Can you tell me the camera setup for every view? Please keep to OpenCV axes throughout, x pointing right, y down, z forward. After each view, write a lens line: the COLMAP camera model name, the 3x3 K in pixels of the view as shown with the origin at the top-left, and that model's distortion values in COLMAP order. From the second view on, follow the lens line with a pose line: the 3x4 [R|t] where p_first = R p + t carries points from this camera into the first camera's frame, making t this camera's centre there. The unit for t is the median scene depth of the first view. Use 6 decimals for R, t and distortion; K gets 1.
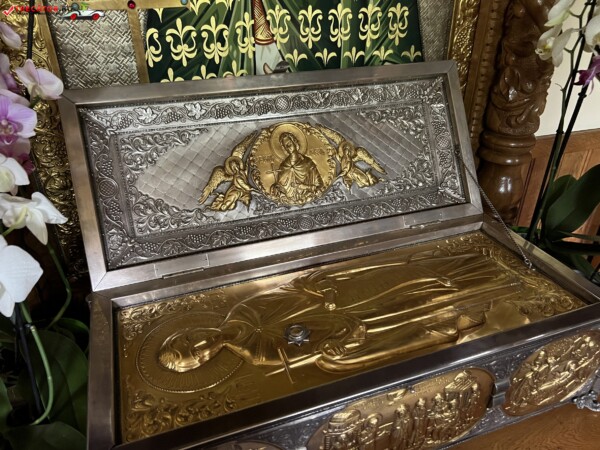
lens RADIAL K [[456.2, 0, 298.8], [0, 456.2, 225.6], [0, 0, 1]] dist [0.043257, -0.041759]
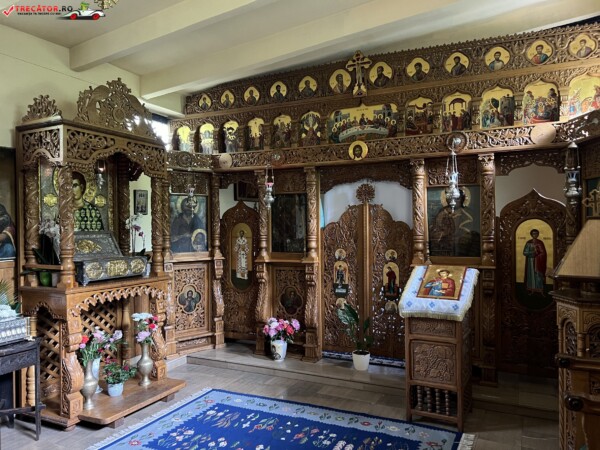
lens RADIAL K [[456.2, 0, 299.4], [0, 456.2, 229.4], [0, 0, 1]] dist [0.043257, -0.041759]
pose [[0.721171, -0.007035, 0.692721, -1.794470], [0.348397, 0.867975, -0.353891, 2.293020], [-0.598775, 0.496558, 0.628410, -3.701468]]
